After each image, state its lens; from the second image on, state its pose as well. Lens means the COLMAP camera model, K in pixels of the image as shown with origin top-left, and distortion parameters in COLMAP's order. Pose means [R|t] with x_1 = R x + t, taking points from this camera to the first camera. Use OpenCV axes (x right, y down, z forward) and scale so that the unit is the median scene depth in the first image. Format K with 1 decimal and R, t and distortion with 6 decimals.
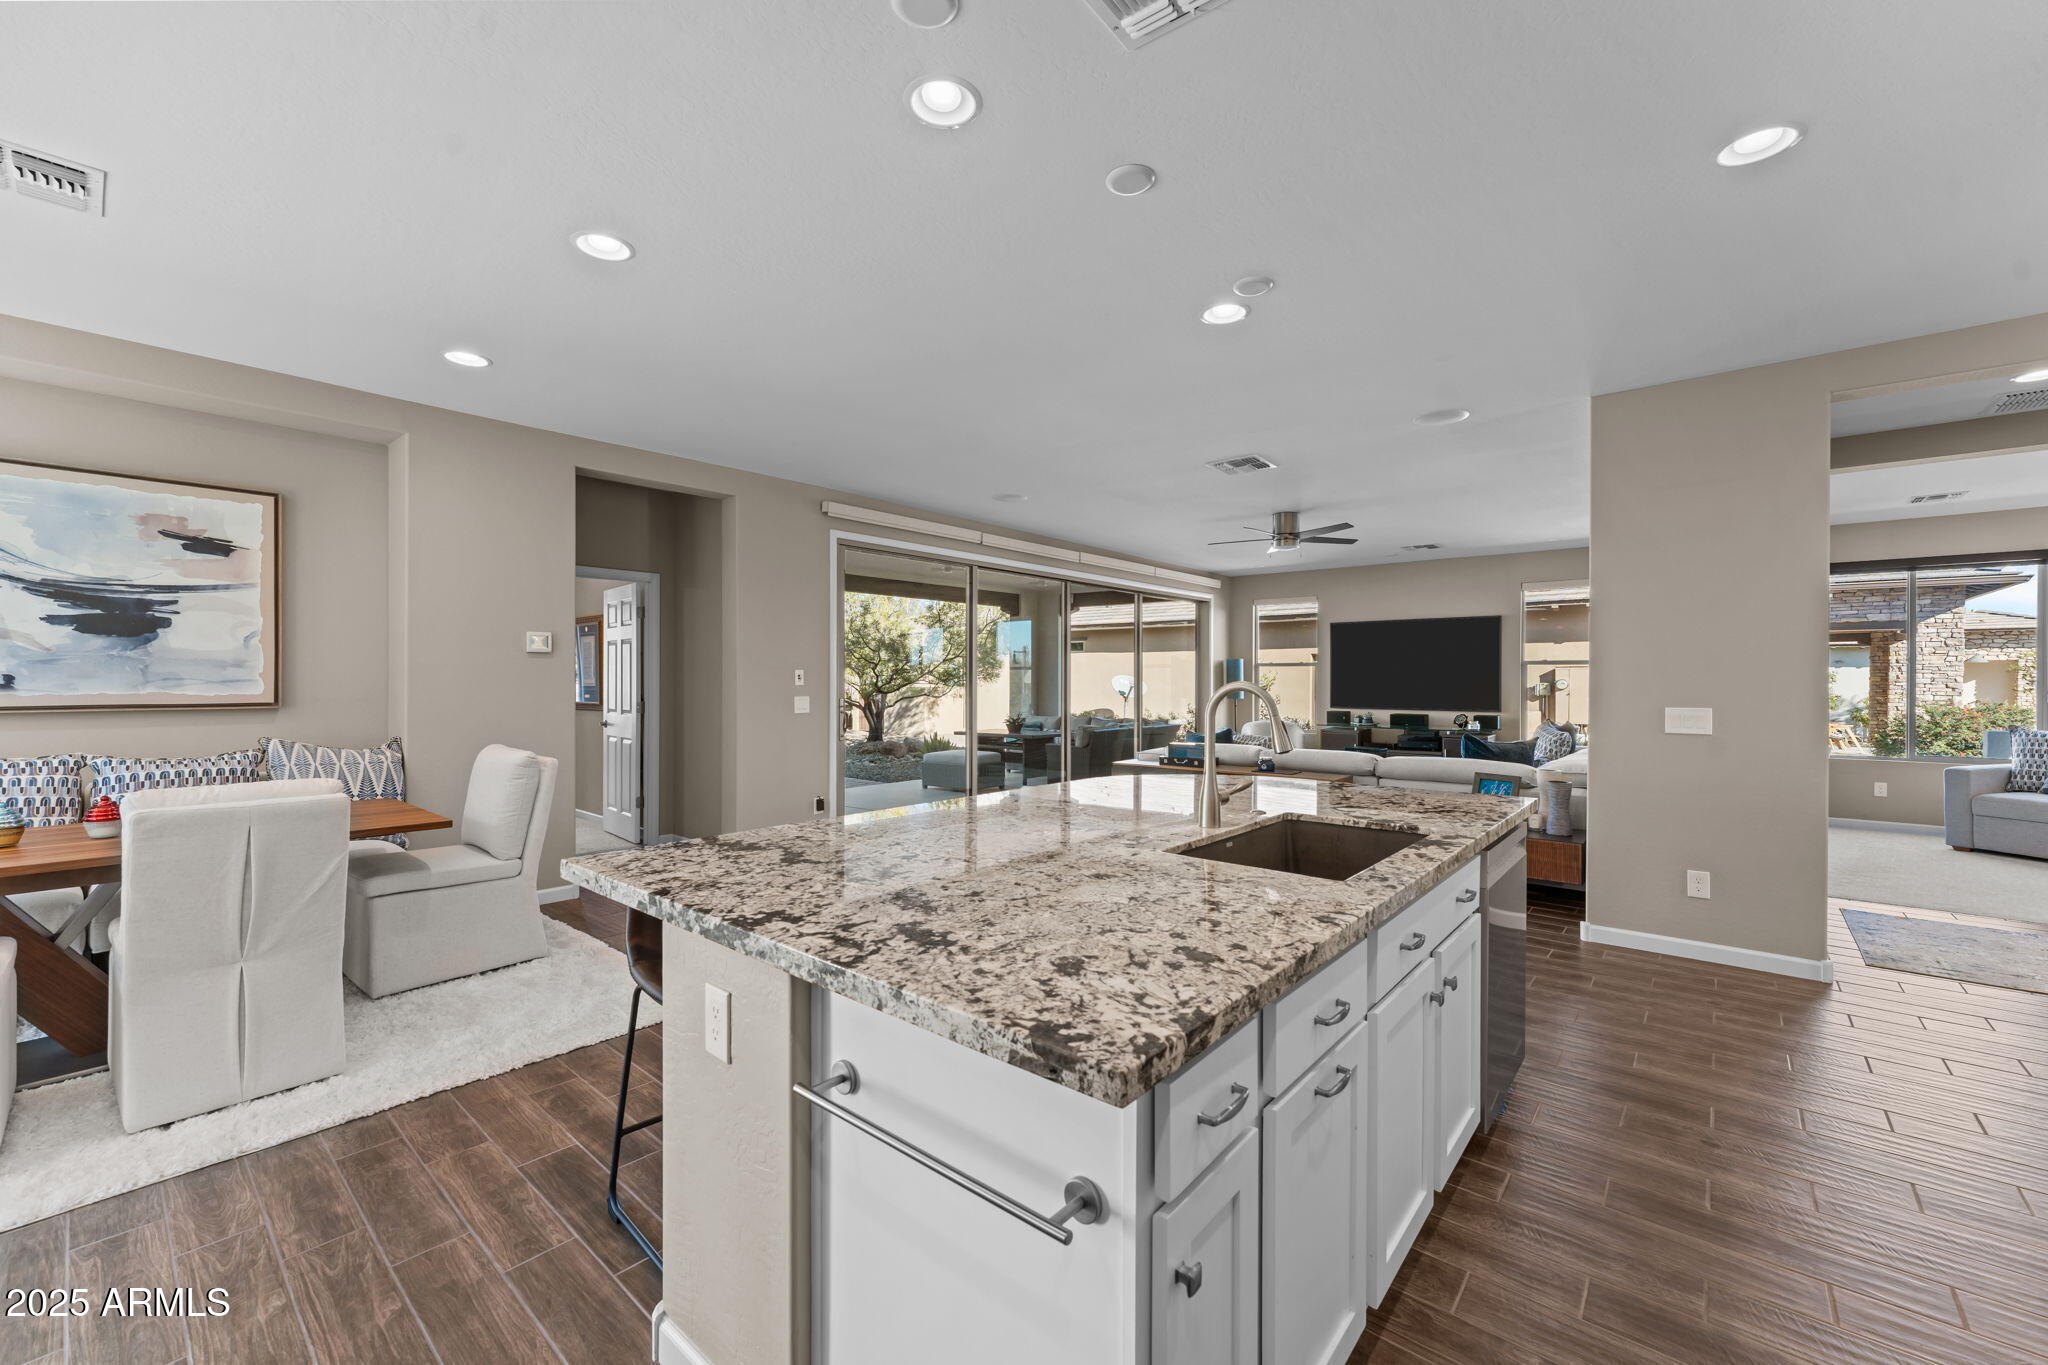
lens RADIAL K [[809.4, 0, 1014.9], [0, 809.4, 680.0], [0, 0, 1]] dist [0.002453, 0.000334]
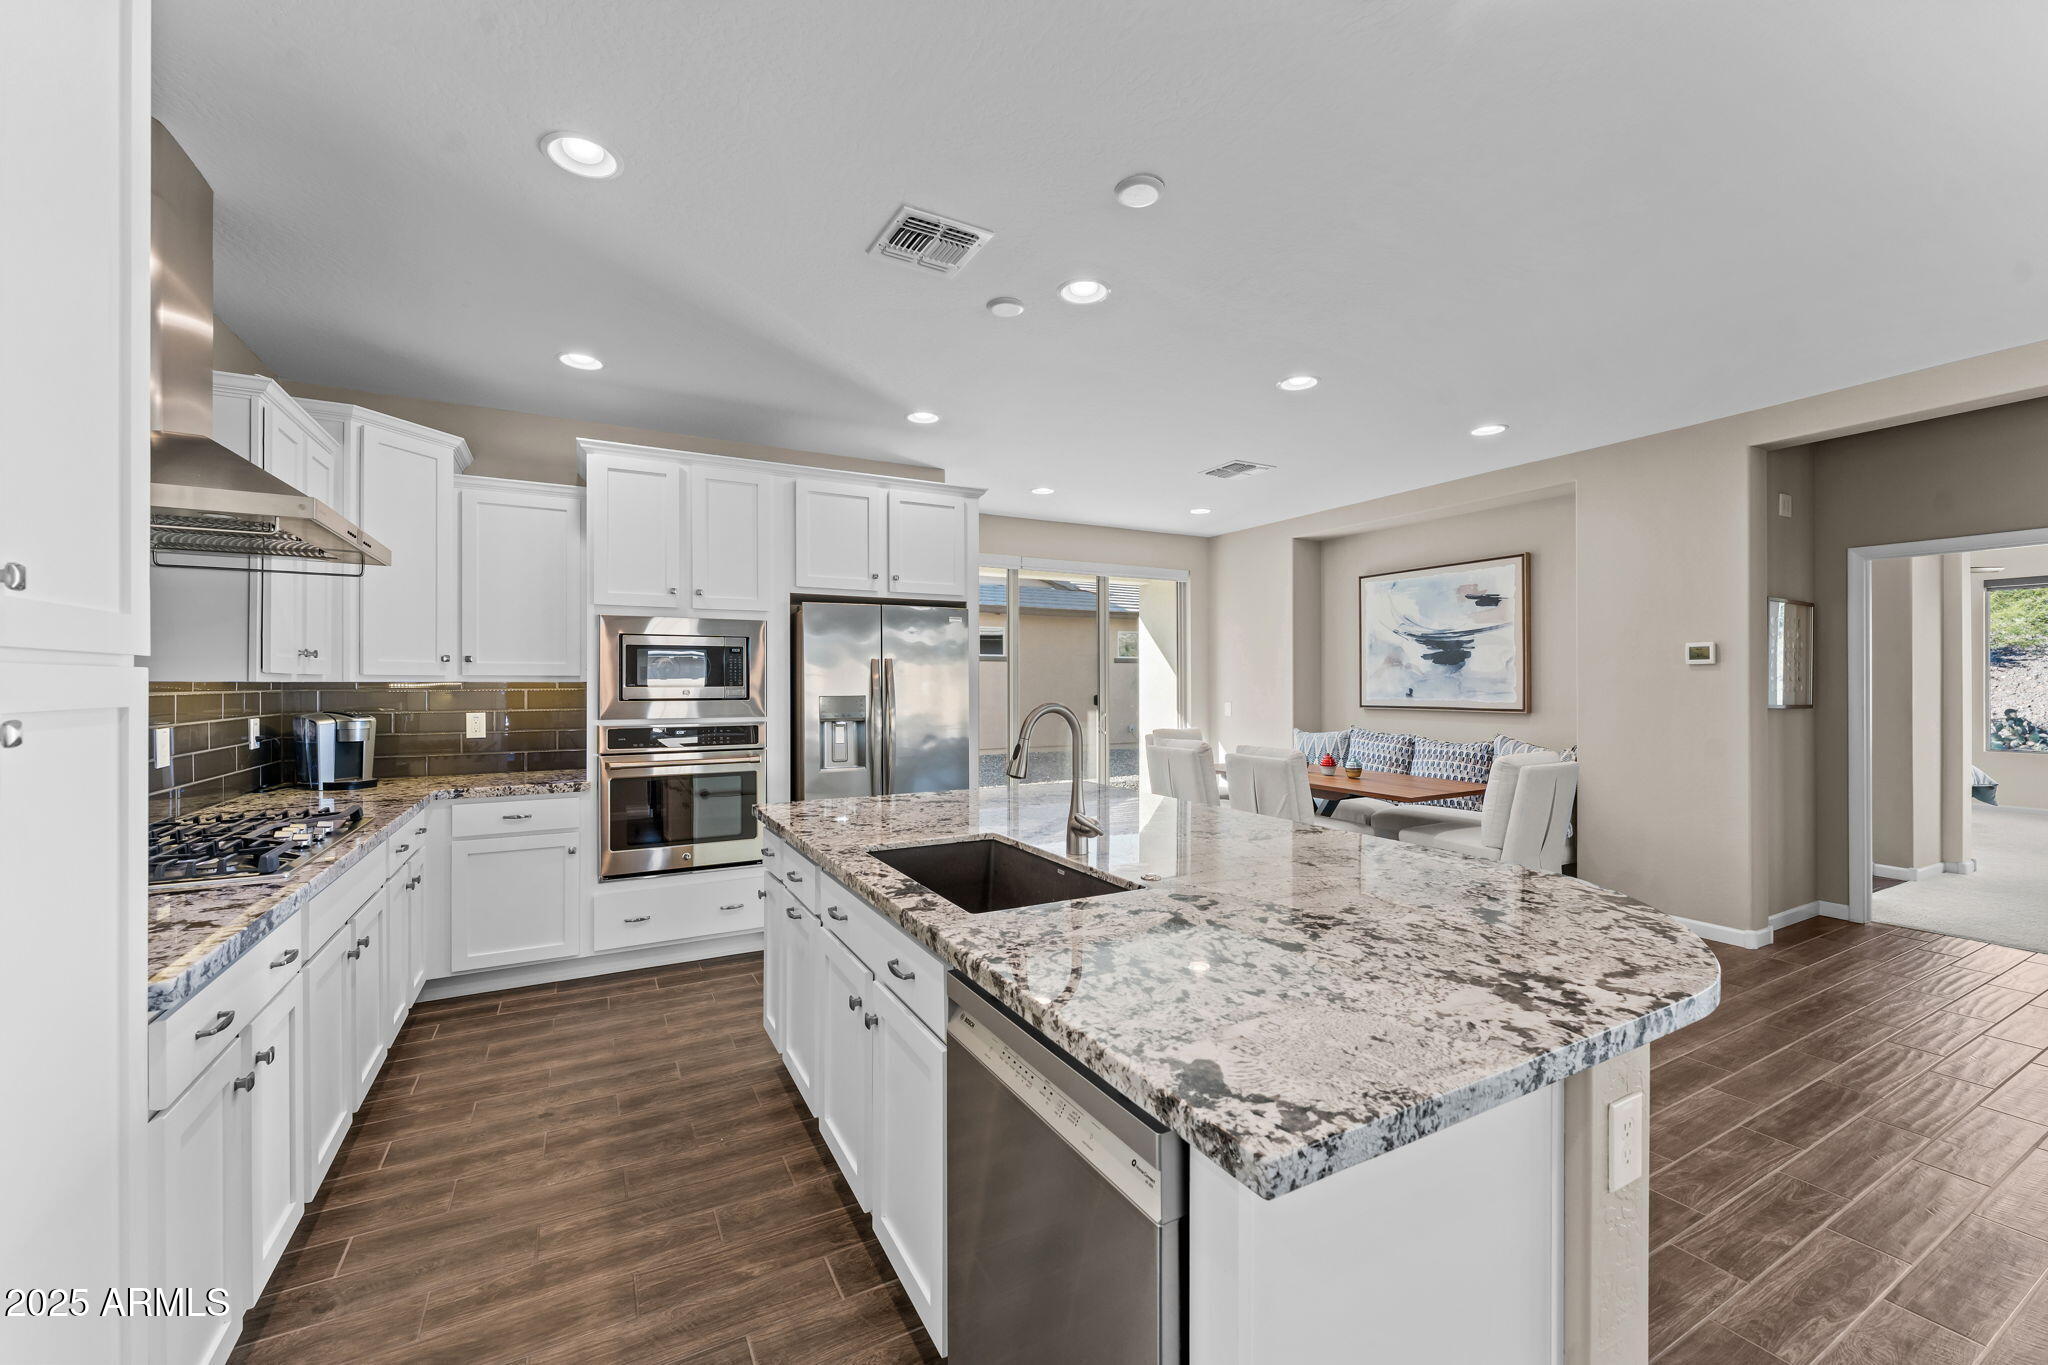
lens RADIAL K [[809.4, 0, 1021.5], [0, 809.4, 682.1], [0, 0, 1]] dist [0.002453, 0.000334]
pose [[-0.354499, -0.002423, -0.935053, 0.690760], [0.000667, 0.999996, -0.002844, -0.015064], [0.935056, -0.001632, -0.354496, 0.759282]]
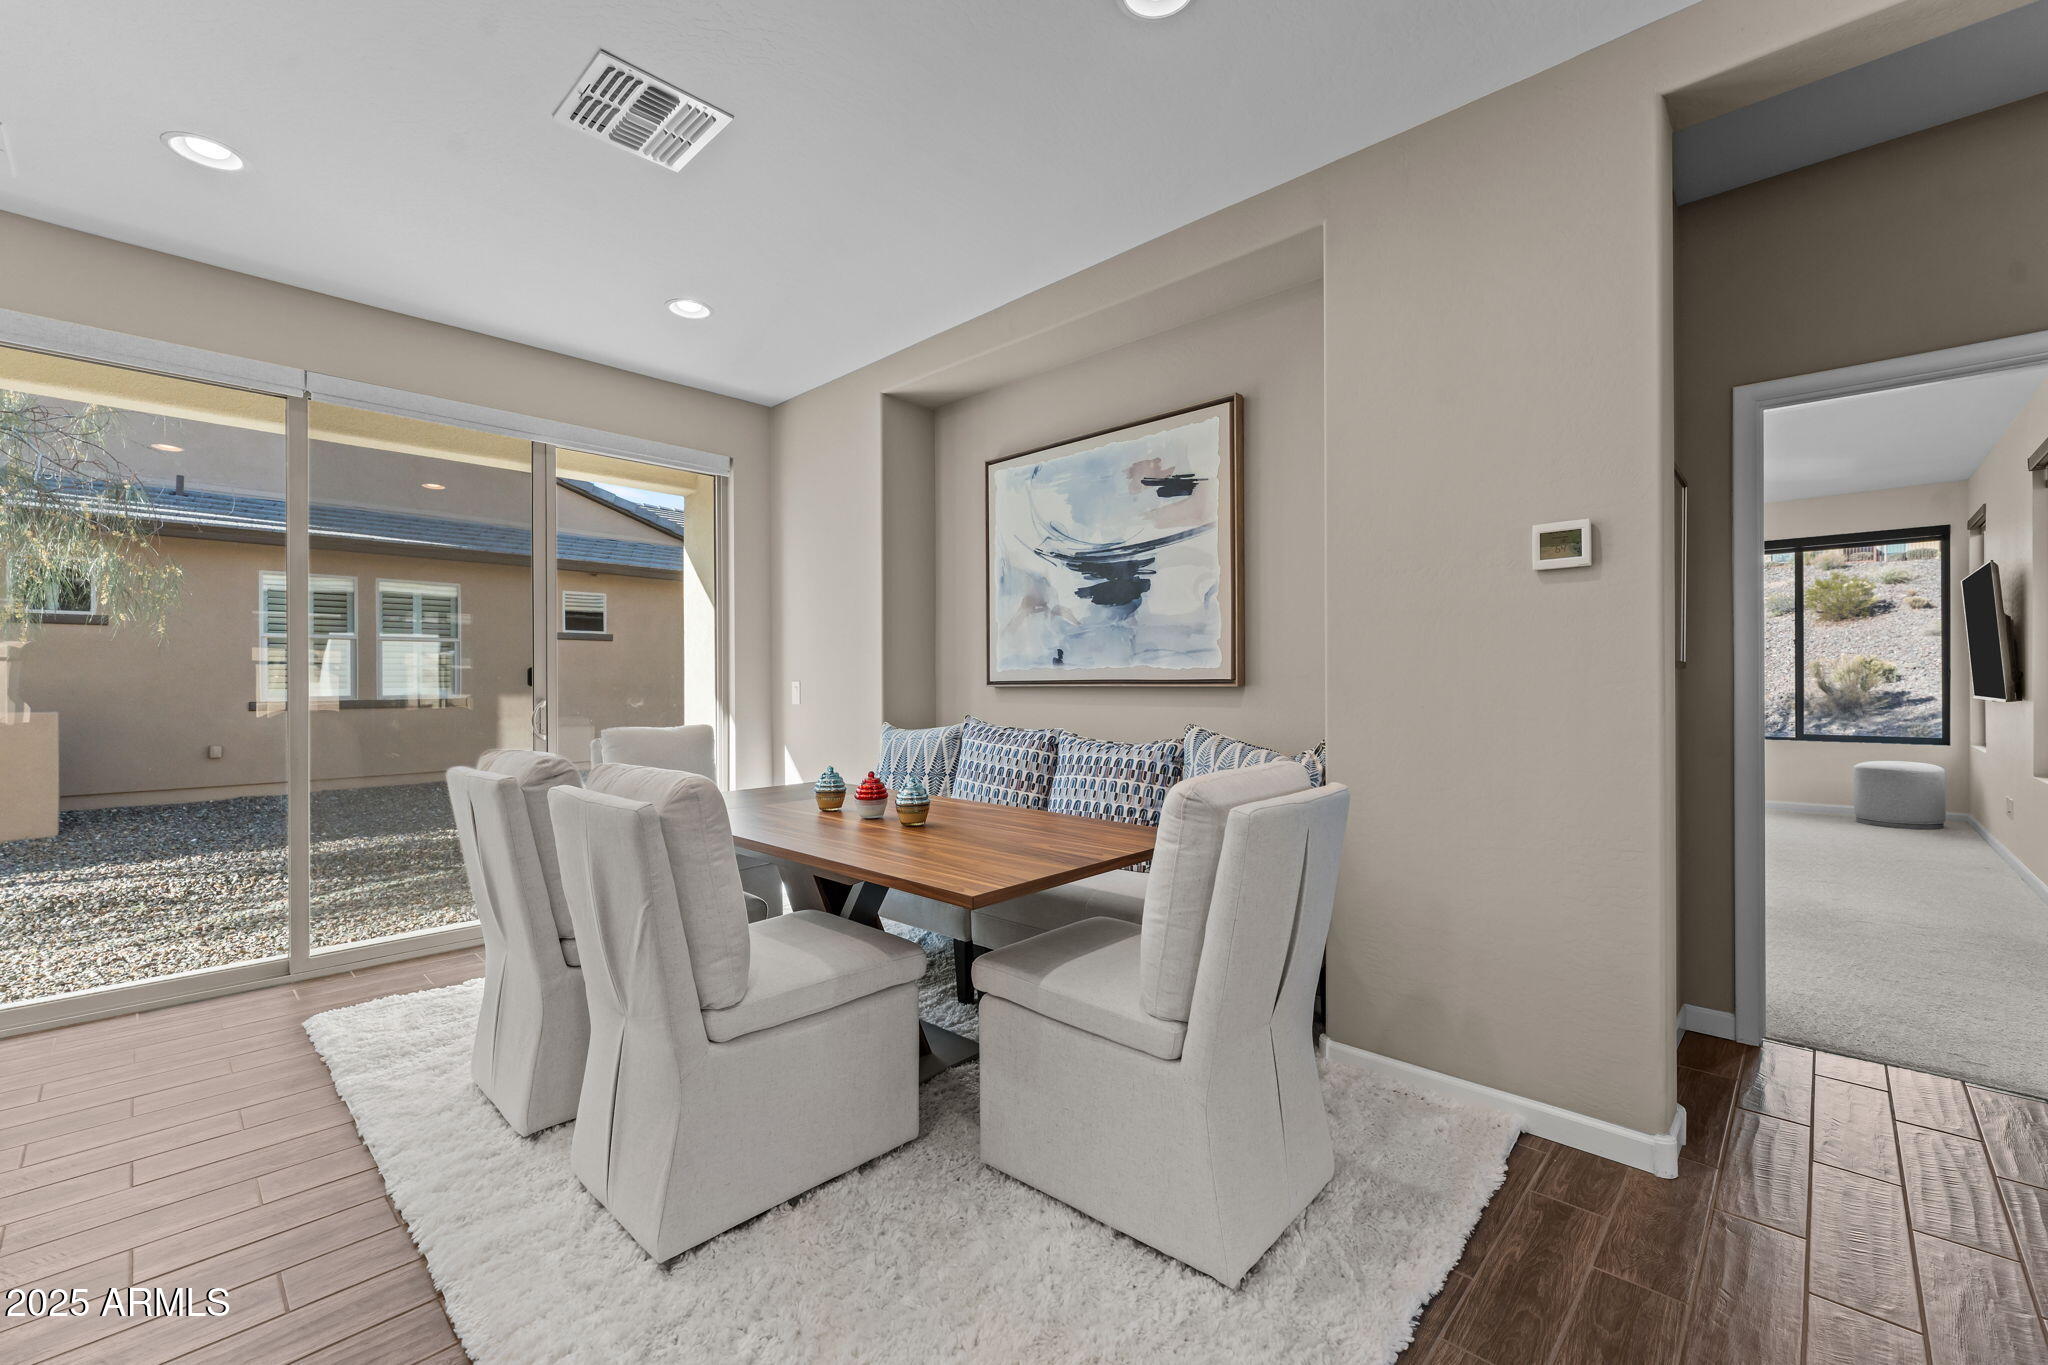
lens RADIAL K [[839.0, 0, 1018.1], [0, 839.0, 685.7], [0, 0, 1]] dist [-0.002487, -0.000019]
pose [[-0.054166, 0.002011, -0.998530, -0.151146], [0.002465, 0.999995, 0.001880, 0.034256], [0.998529, -0.002359, -0.054170, 0.919796]]
